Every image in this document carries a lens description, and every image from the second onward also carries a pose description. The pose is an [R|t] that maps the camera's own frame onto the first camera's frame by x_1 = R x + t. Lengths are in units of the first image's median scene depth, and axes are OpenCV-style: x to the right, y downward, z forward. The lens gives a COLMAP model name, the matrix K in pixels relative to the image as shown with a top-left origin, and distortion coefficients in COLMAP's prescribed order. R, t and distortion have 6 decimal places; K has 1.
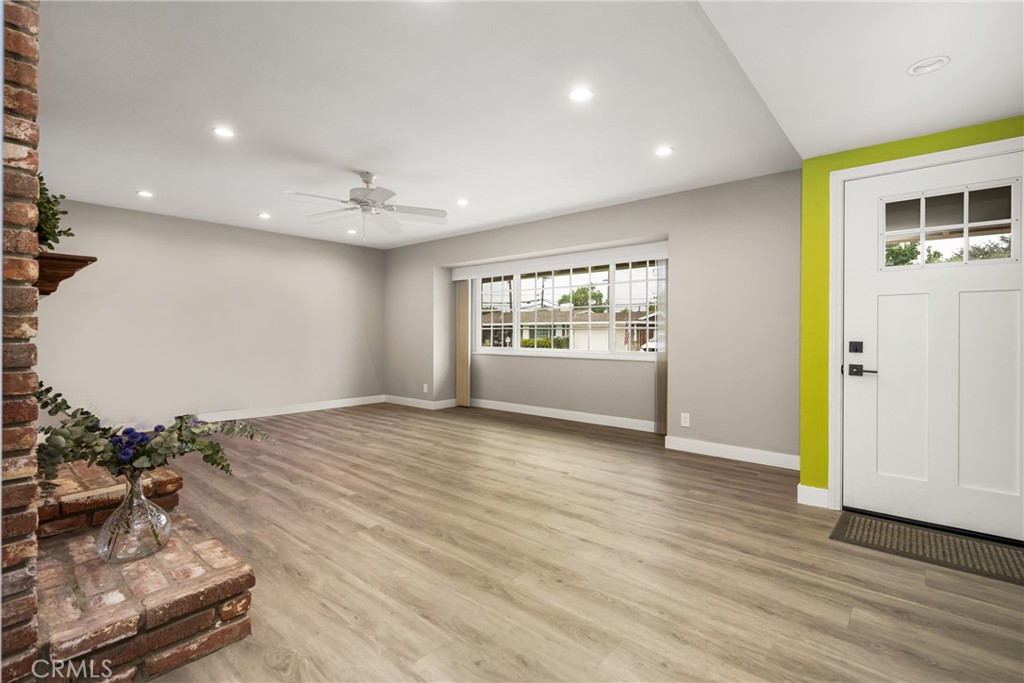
lens RADIAL K [[470.9, 0, 511.9], [0, 470.9, 331.5], [0, 0, 1]] dist [0.000442, -0.000133]
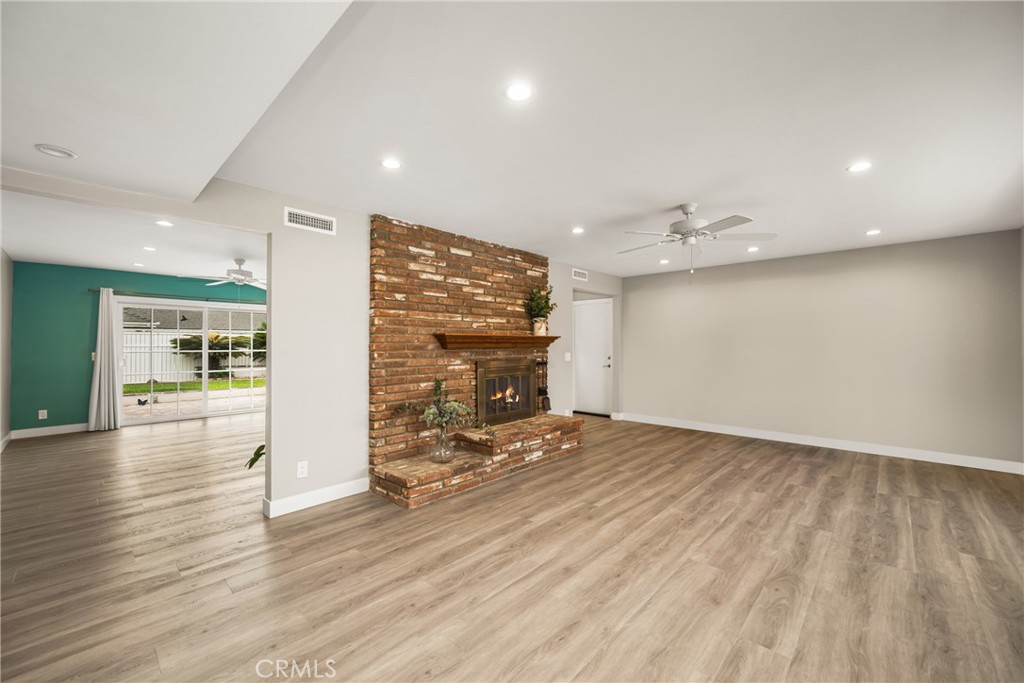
lens RADIAL K [[408.0, 0, 511.9], [0, 408.0, 341.1], [0, 0, 1]] dist [-0.000123, -0.000266]
pose [[-0.043298, -0.009504, -0.999017, 0.784535], [0.006044, 0.999934, -0.009775, -0.063778], [0.999044, -0.006461, -0.043238, 0.944536]]
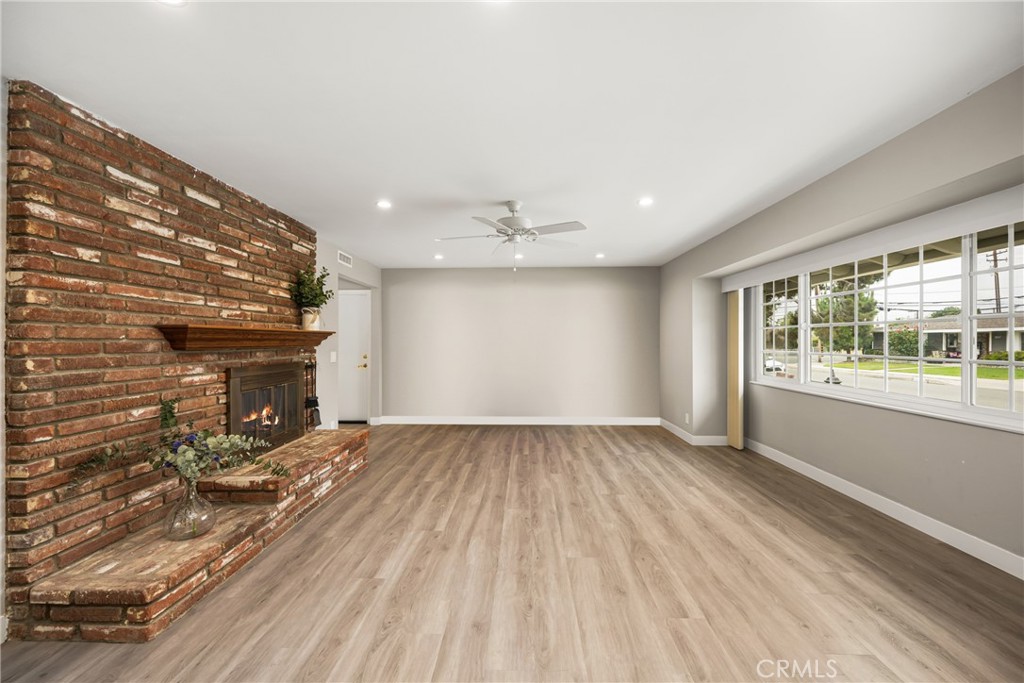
lens RADIAL K [[408.0, 0, 511.9], [0, 408.0, 341.1], [0, 0, 1]] dist [-0.000123, -0.000266]
pose [[0.626179, -0.001852, -0.779677, 0.497909], [0.006465, 0.999975, 0.002817, -0.068393], [0.779653, -0.006804, 0.626175, 0.653370]]
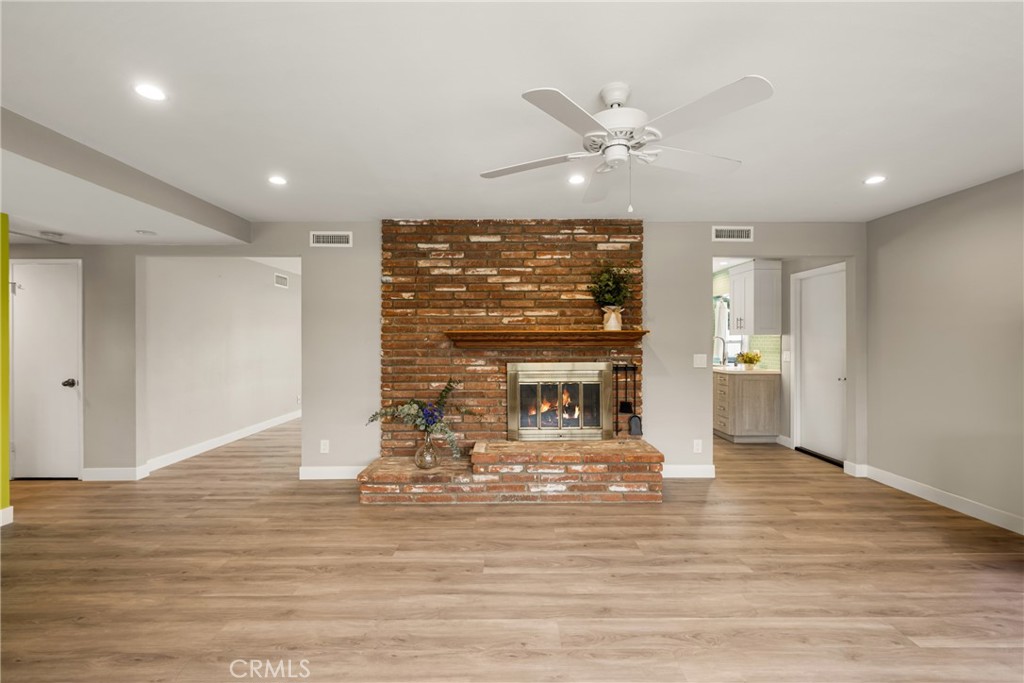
lens RADIAL K [[432.2, 0, 510.5], [0, 432.2, 339.3], [0, 0, 1]] dist [-0.001184, -0.000190]
pose [[-0.754919, -0.001084, -0.655817, 0.148755], [0.004630, 0.999965, -0.006982, -0.068012], [0.655802, -0.008307, -0.754887, 1.823625]]
